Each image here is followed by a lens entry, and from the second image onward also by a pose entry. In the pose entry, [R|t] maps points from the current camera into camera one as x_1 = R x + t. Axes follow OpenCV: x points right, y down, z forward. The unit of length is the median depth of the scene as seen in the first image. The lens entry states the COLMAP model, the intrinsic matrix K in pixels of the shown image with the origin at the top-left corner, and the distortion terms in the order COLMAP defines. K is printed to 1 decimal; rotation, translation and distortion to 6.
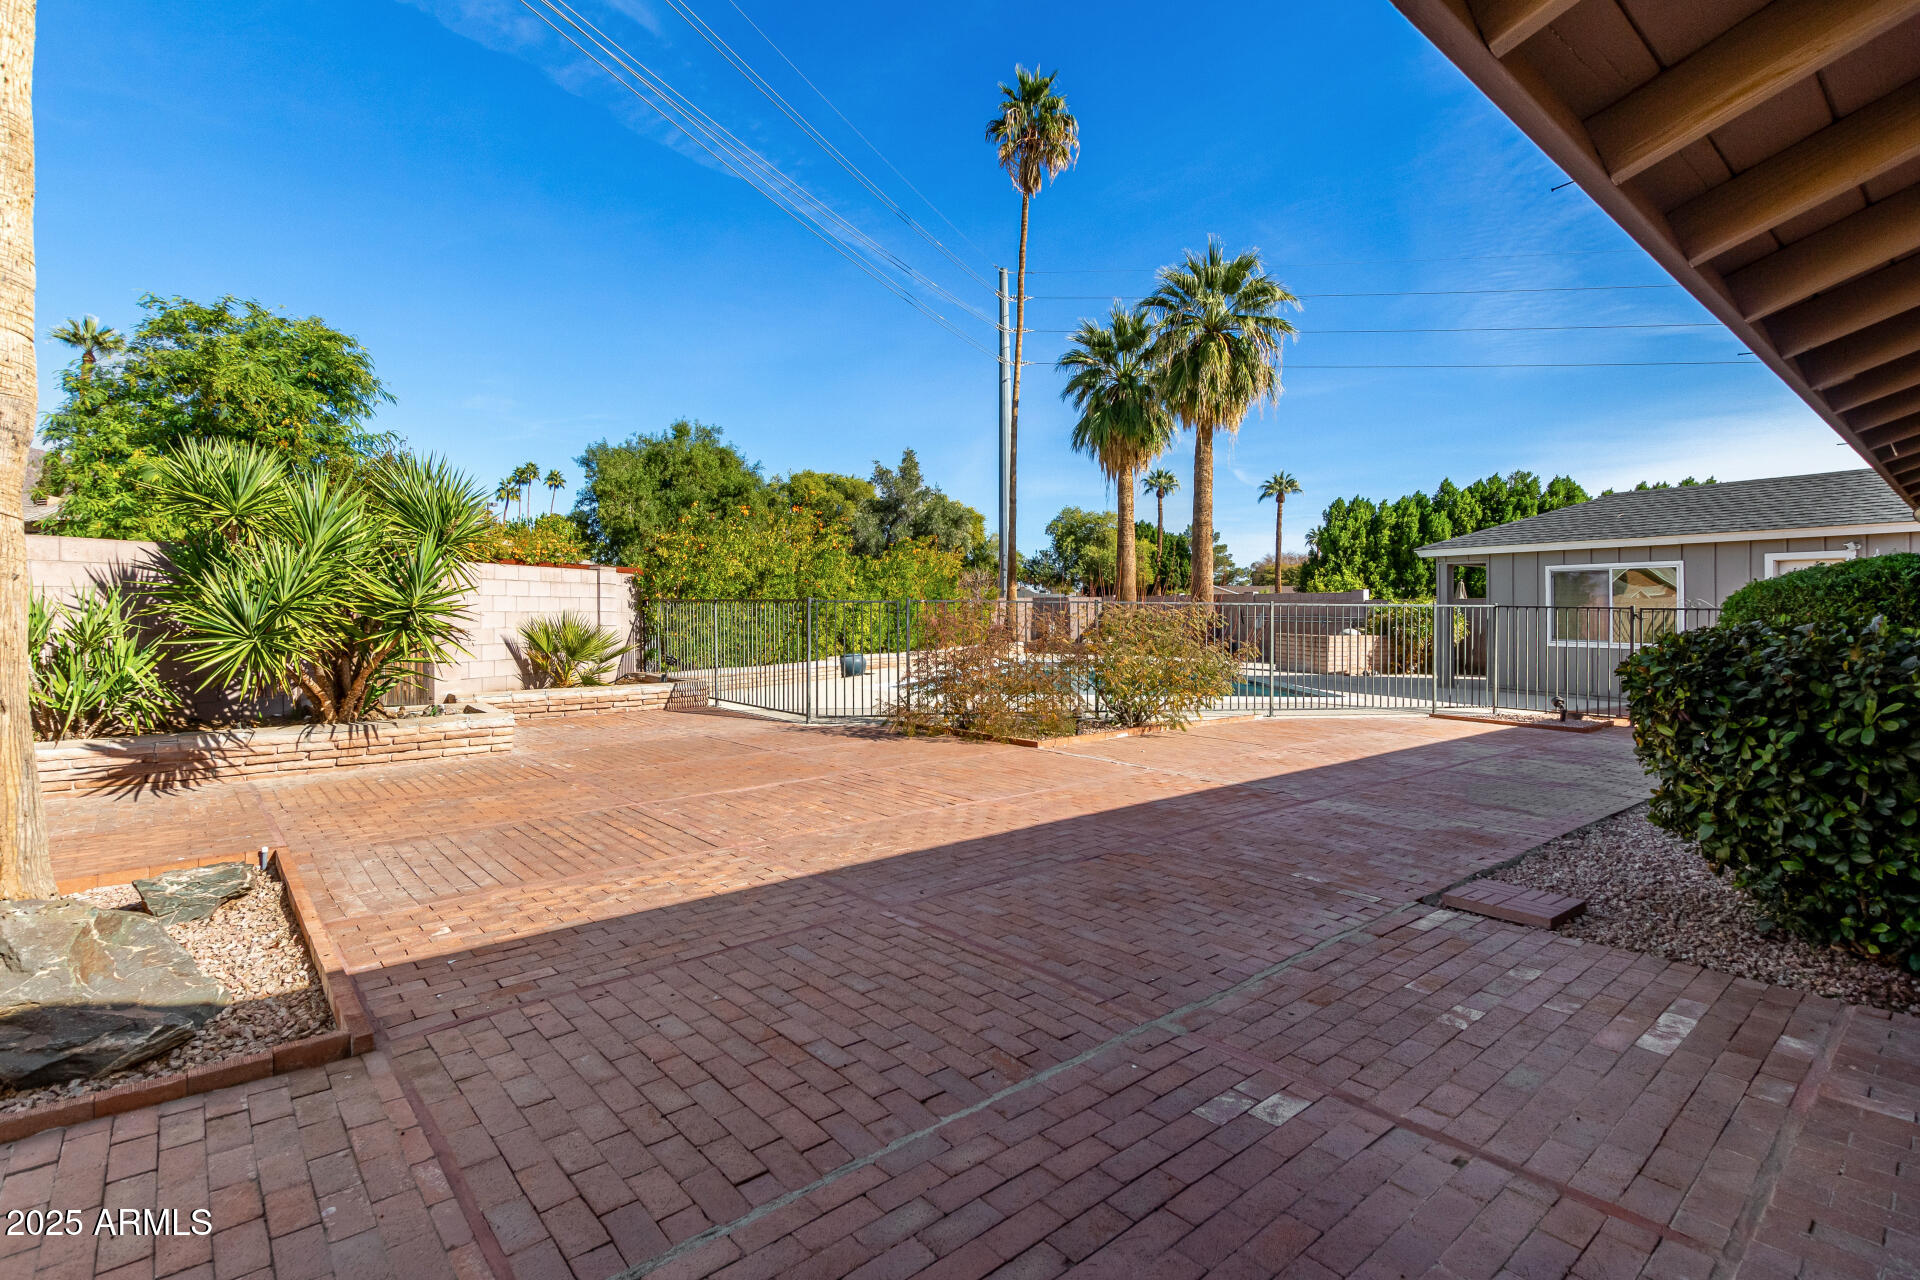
lens RADIAL K [[912.8, 0, 941.1], [0, 912.8, 610.6], [0, 0, 1]] dist [-0.017845, 0.000791]
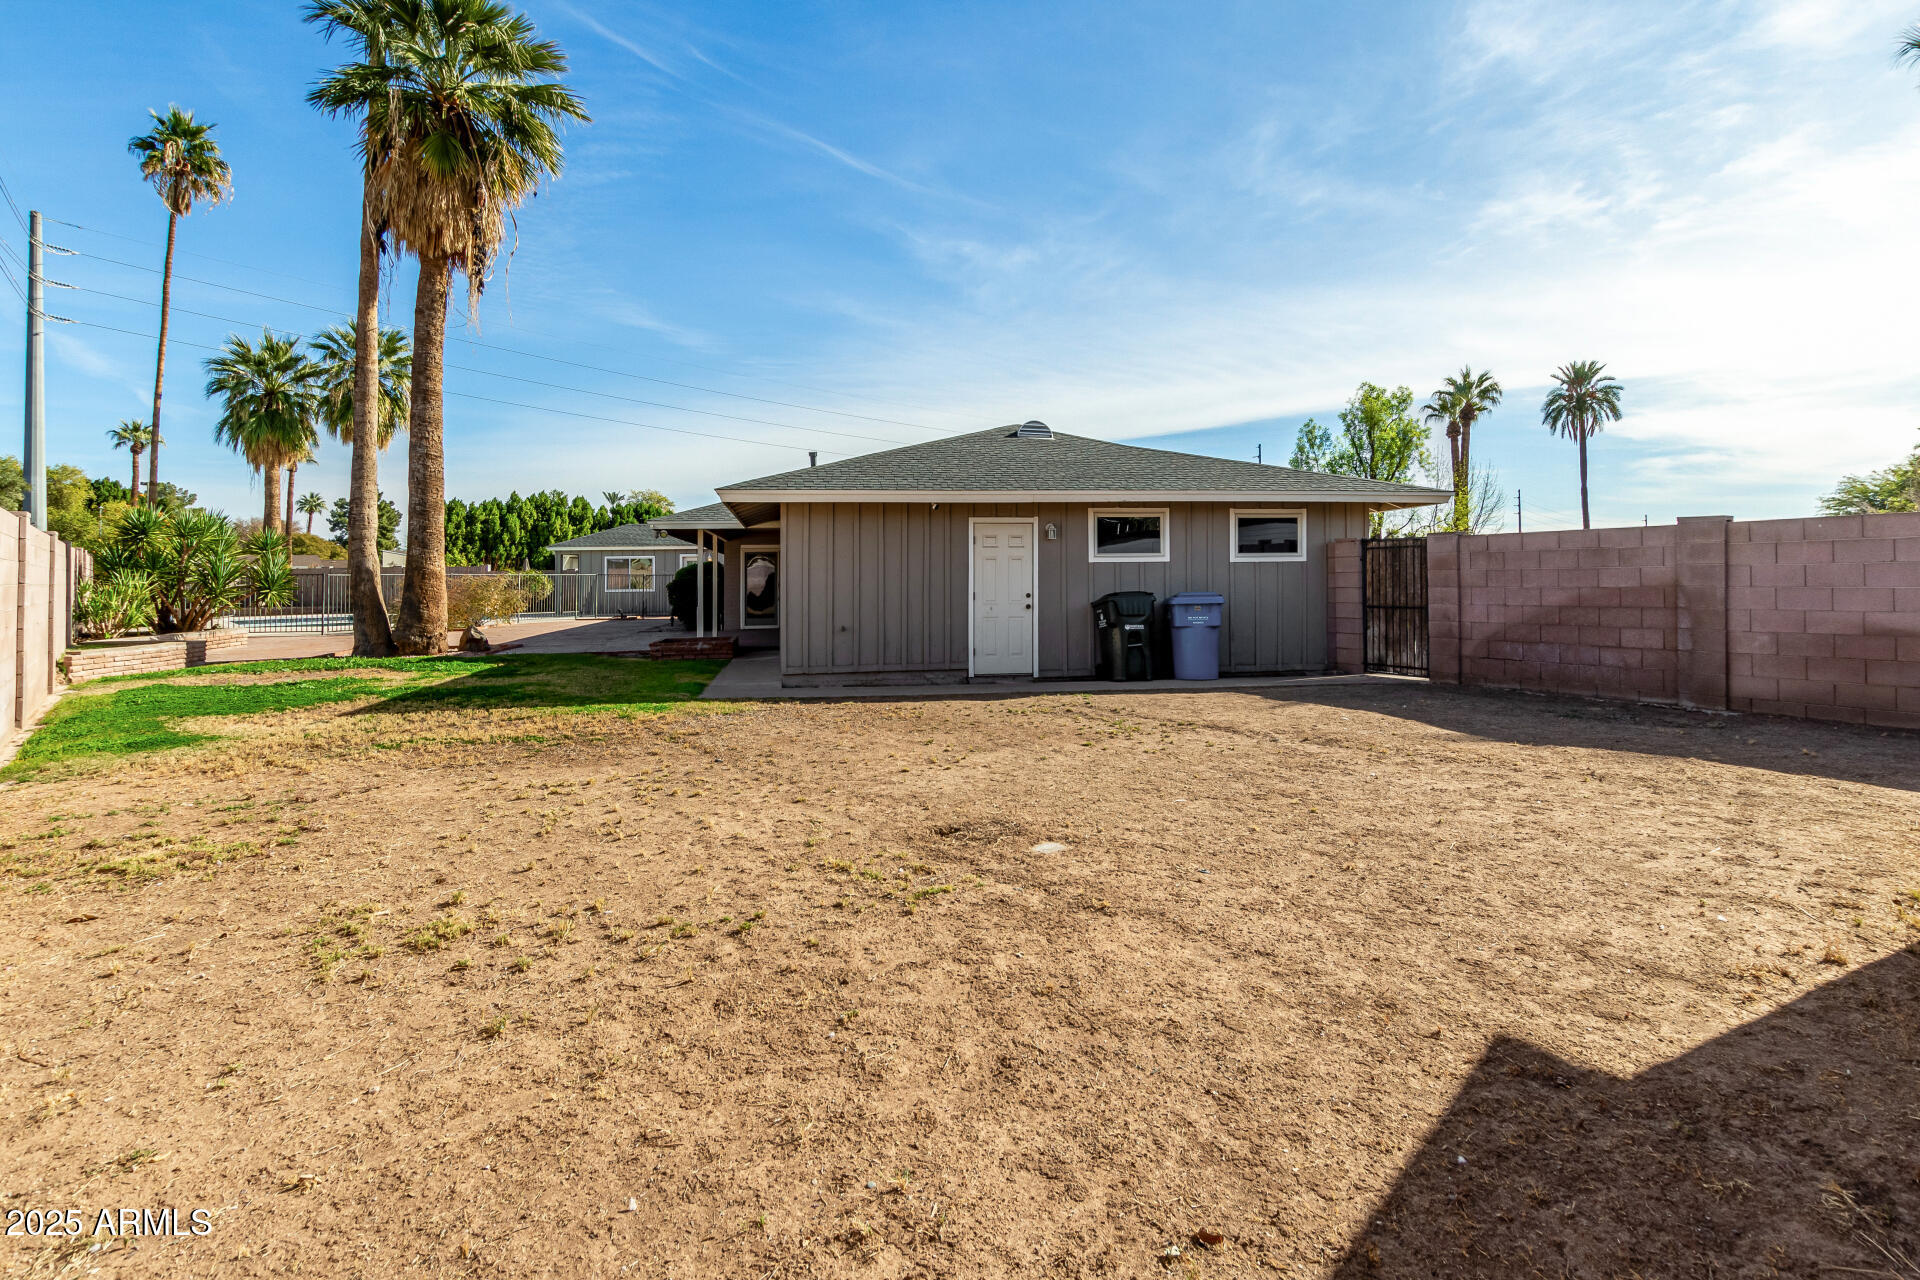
lens RADIAL K [[912.8, 0, 965.6], [0, 912.8, 562.9], [0, 0, 1]] dist [-0.017845, 0.000791]
pose [[0.489177, 0.006630, 0.872160, -0.412058], [0.009236, 0.999876, -0.012781, 0.001655], [-0.872136, 0.014308, 0.489055, -0.416566]]
